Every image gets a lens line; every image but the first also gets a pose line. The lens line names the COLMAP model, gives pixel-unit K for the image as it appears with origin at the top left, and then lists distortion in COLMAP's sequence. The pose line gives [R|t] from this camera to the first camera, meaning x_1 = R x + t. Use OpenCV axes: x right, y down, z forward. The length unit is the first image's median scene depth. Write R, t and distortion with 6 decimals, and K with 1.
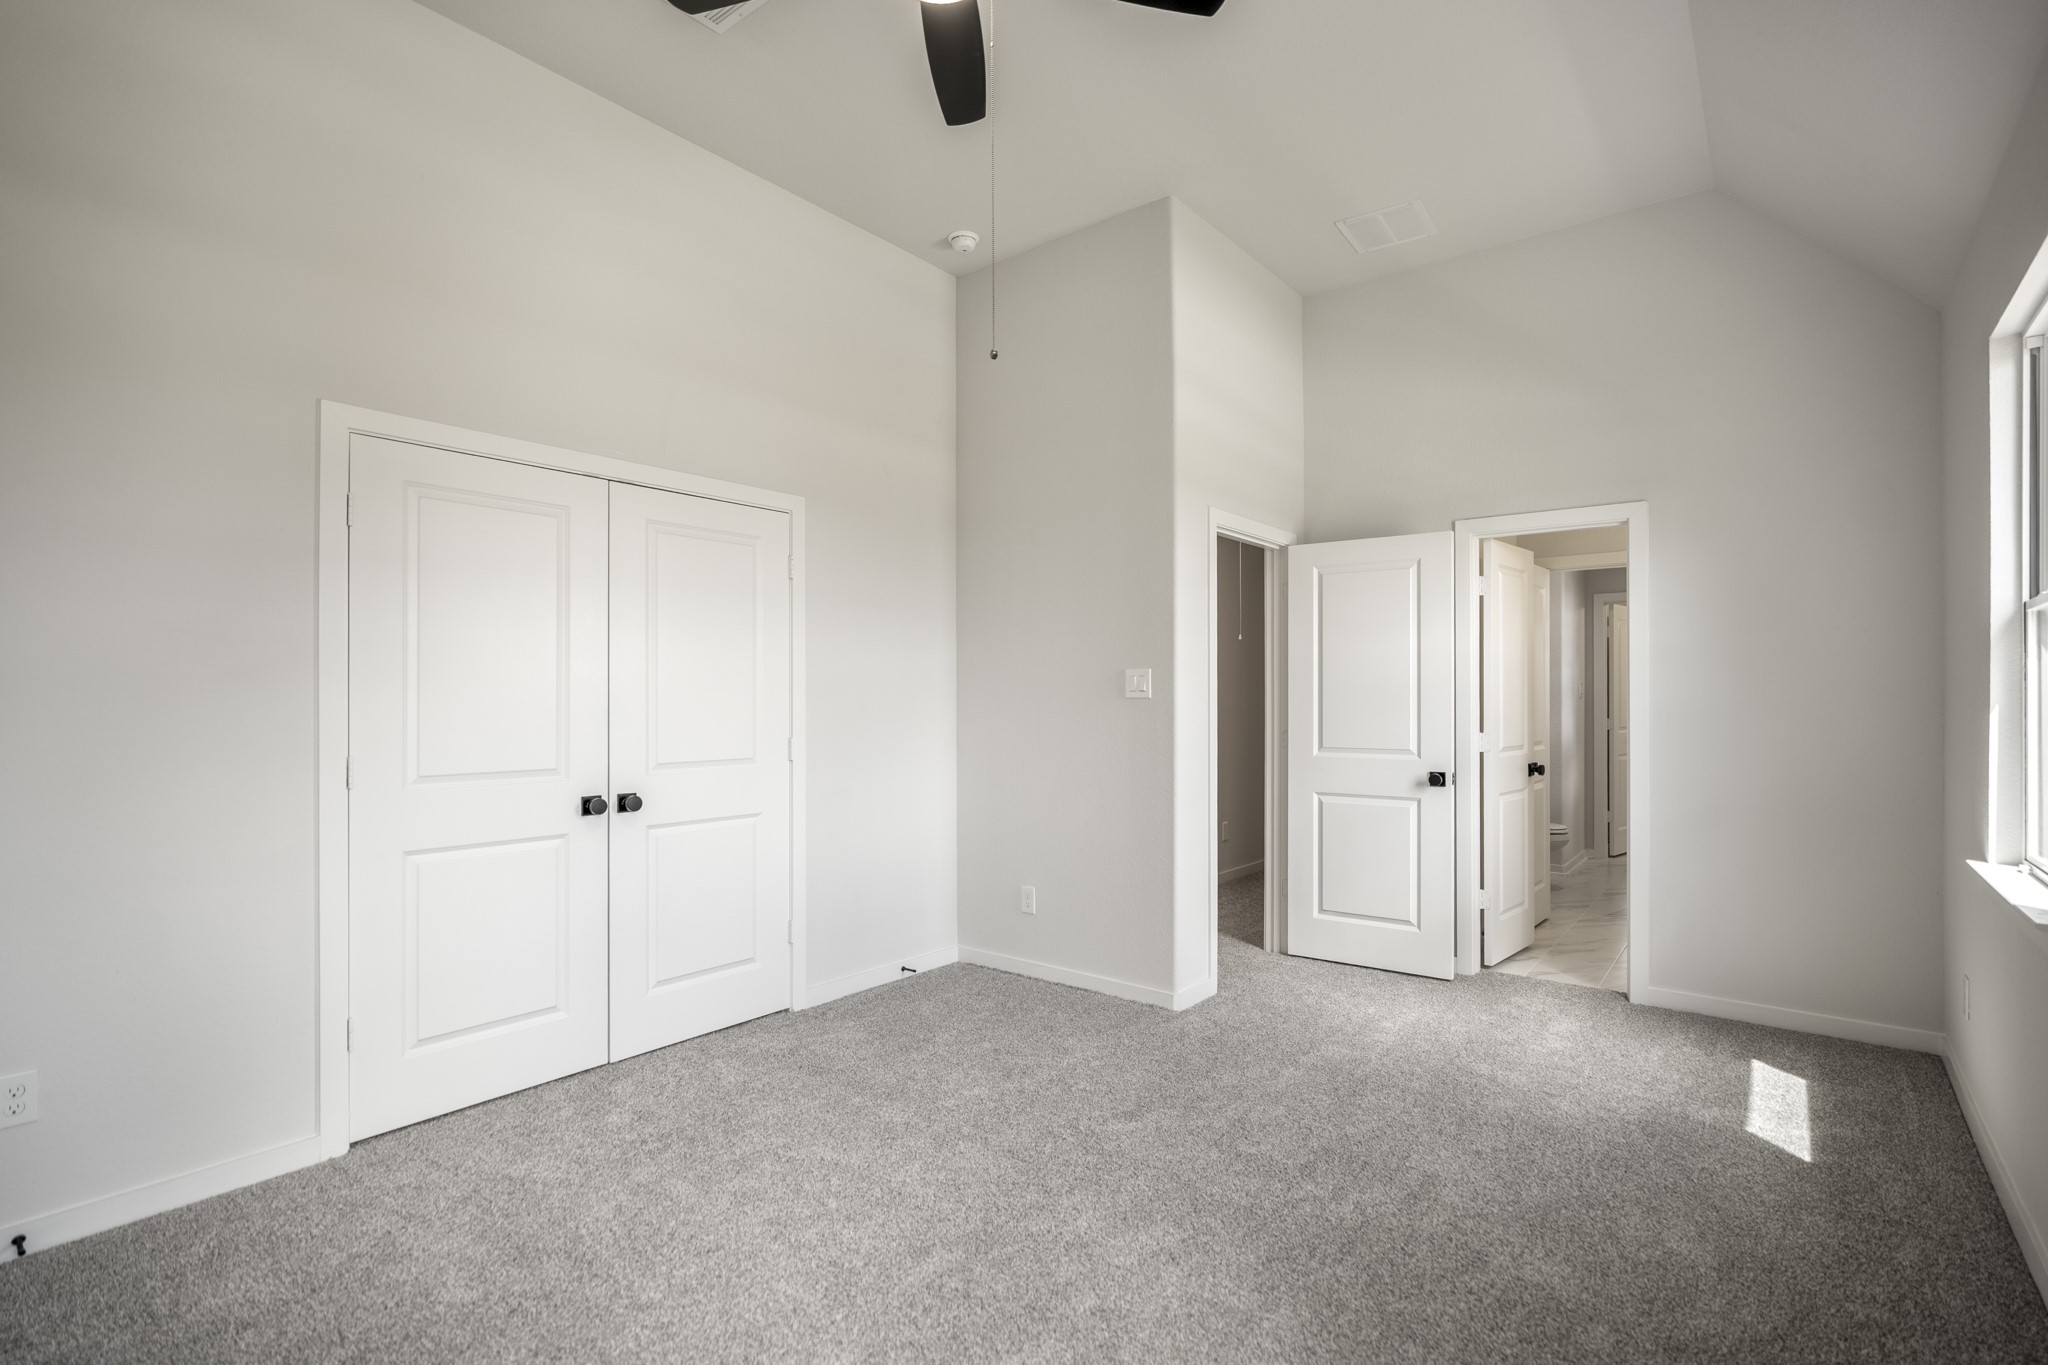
lens RADIAL K [[914.7, 0, 1027.7], [0, 914.7, 703.9], [0, 0, 1]] dist [-0.002690, -0.000143]
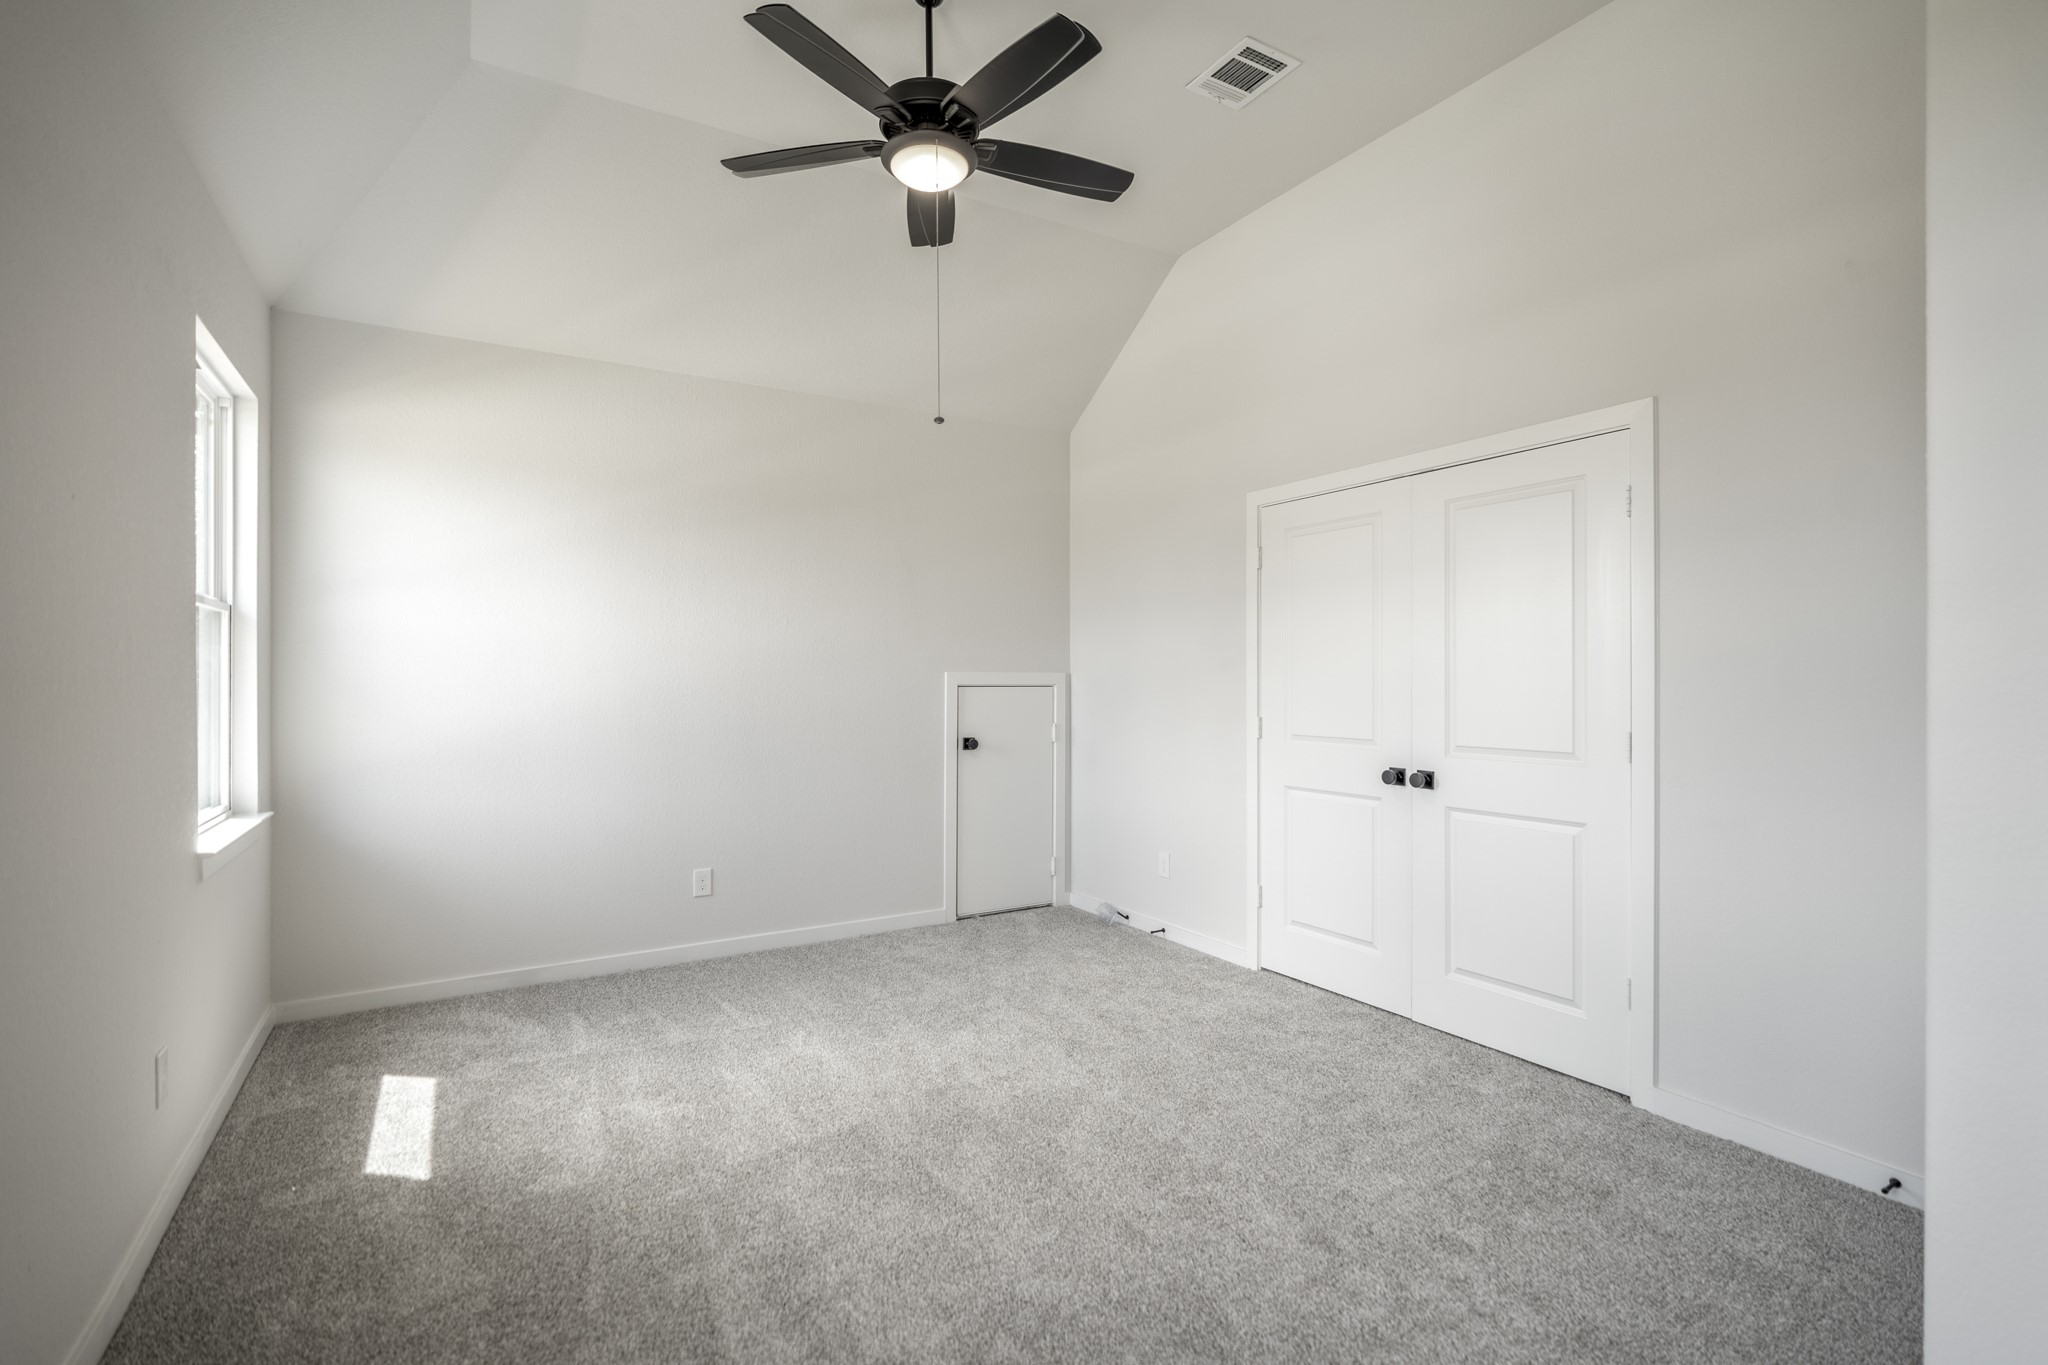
lens RADIAL K [[958.8, 0, 1023.0], [0, 958.8, 675.9], [0, 0, 1]] dist [-0.002062, -0.000461]
pose [[-0.335771, 0.000601, -0.941943, 0.793630], [0.001831, 0.999998, -0.000015, -0.011739], [0.941942, -0.001730, -0.335772, 0.998553]]
